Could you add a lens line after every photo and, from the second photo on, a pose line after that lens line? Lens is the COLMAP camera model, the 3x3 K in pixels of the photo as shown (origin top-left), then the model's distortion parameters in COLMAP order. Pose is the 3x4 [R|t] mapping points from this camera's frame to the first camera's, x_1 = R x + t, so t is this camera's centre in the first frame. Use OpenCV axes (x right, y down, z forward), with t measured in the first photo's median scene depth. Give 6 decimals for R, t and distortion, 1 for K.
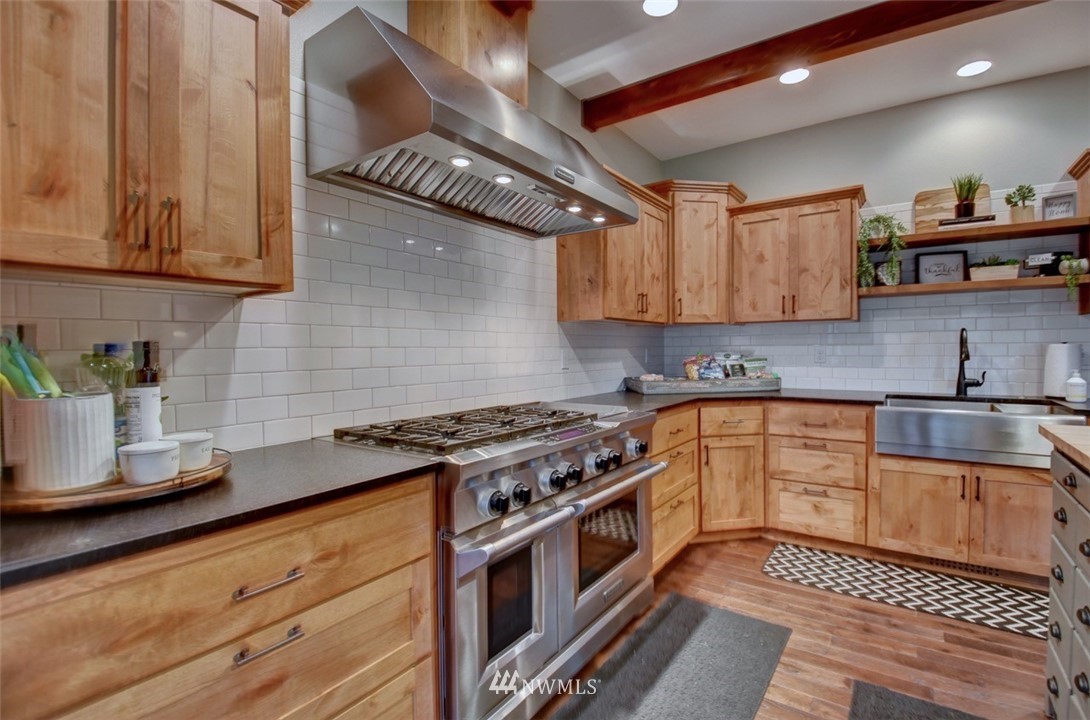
lens RADIAL K [[491.5, 0, 569.3], [0, 491.5, 357.8], [0, 0, 1]] dist [0.016285, -0.030599]
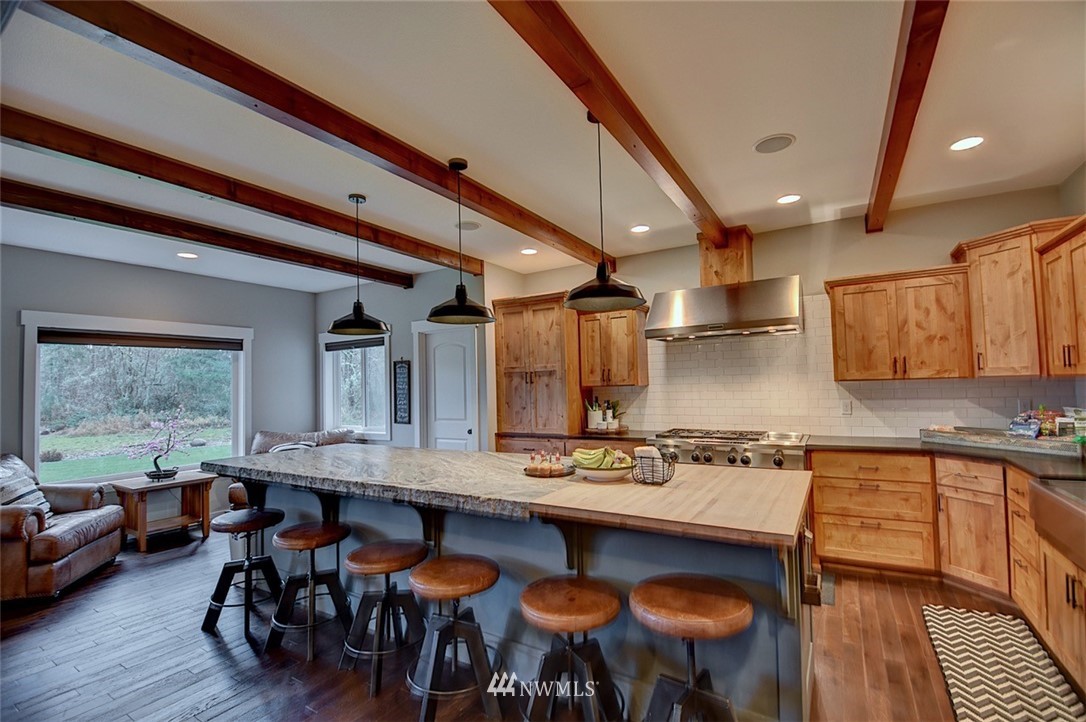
lens RADIAL K [[482.2, 0, 543.0], [0, 482.2, 361.0], [0, 0, 1]] dist [-0.041008, -0.000444]
pose [[0.043269, -0.038350, -0.998327, 1.282463], [0.006269, 0.999254, -0.038114, -0.081601], [0.999044, -0.004609, 0.043477, 0.065941]]
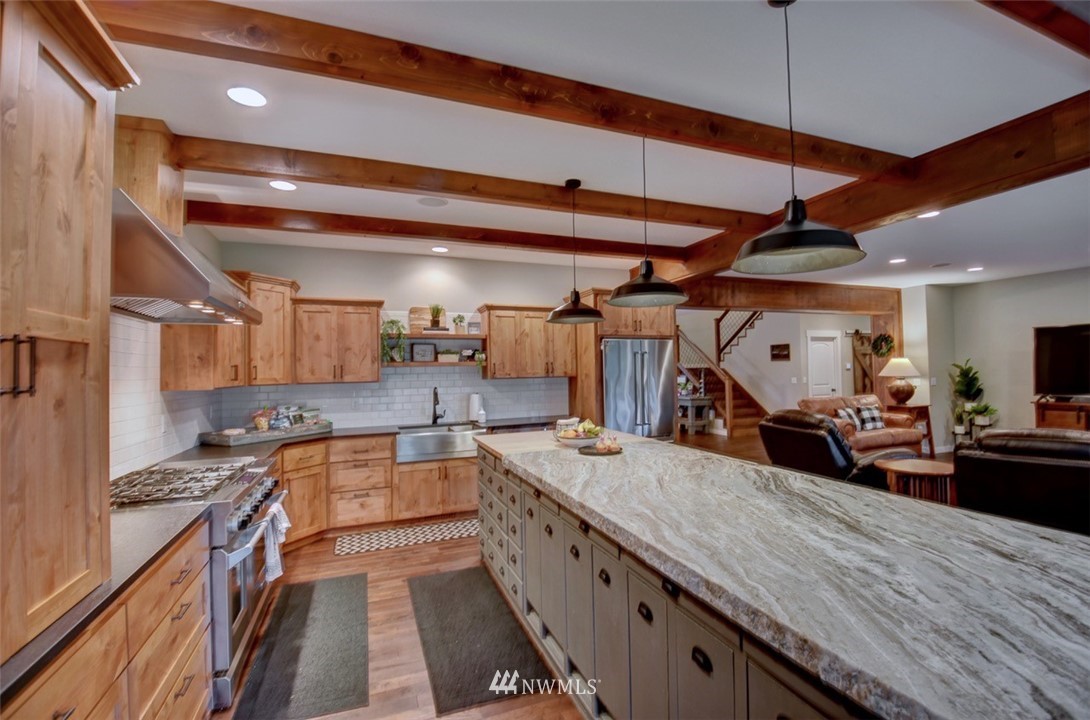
lens RADIAL K [[491.5, 0, 569.3], [0, 491.5, 357.8], [0, 0, 1]] dist [0.016285, -0.030599]
pose [[0.539965, 0.020328, 0.841442, -0.448219], [0.030399, 0.998585, -0.043632, -0.069514], [-0.841139, 0.049139, 0.538583, -0.393917]]
